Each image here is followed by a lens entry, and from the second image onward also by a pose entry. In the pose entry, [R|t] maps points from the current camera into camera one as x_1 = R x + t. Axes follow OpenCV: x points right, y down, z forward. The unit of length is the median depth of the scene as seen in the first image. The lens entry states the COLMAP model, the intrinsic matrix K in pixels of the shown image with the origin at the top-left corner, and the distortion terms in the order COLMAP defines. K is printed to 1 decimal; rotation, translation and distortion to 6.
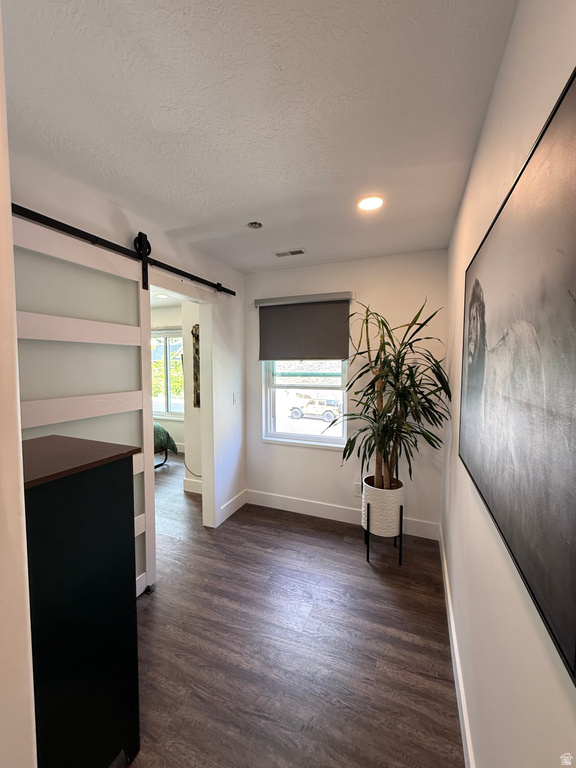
lens RADIAL K [[305.0, 0, 288.6], [0, 305.0, 380.1], [0, 0, 1]] dist [-0.004009, 0.000843]
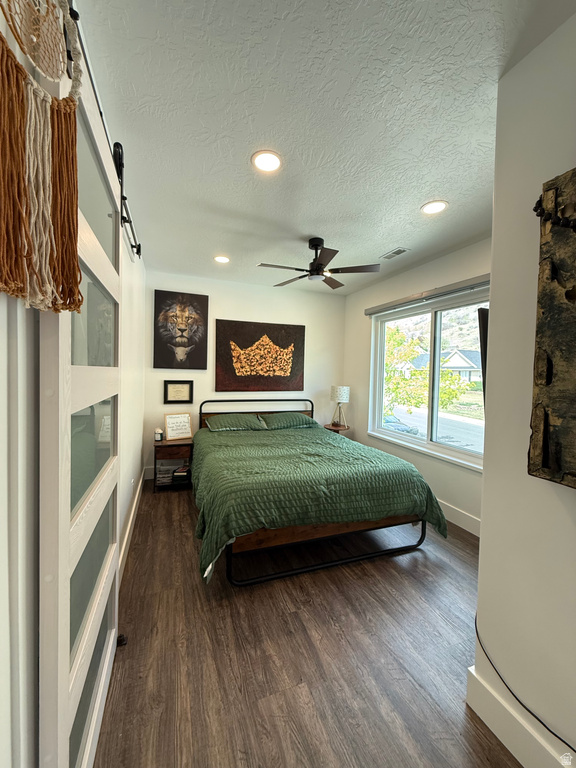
lens RADIAL K [[305.0, 0, 285.8], [0, 305.0, 382.5], [0, 0, 1]] dist [-0.004009, 0.000843]
pose [[0.676542, 0.039952, -0.735320, -0.196517], [-0.058481, 0.998288, 0.000433, 0.013168], [0.734078, 0.042710, 0.677720, 0.484930]]
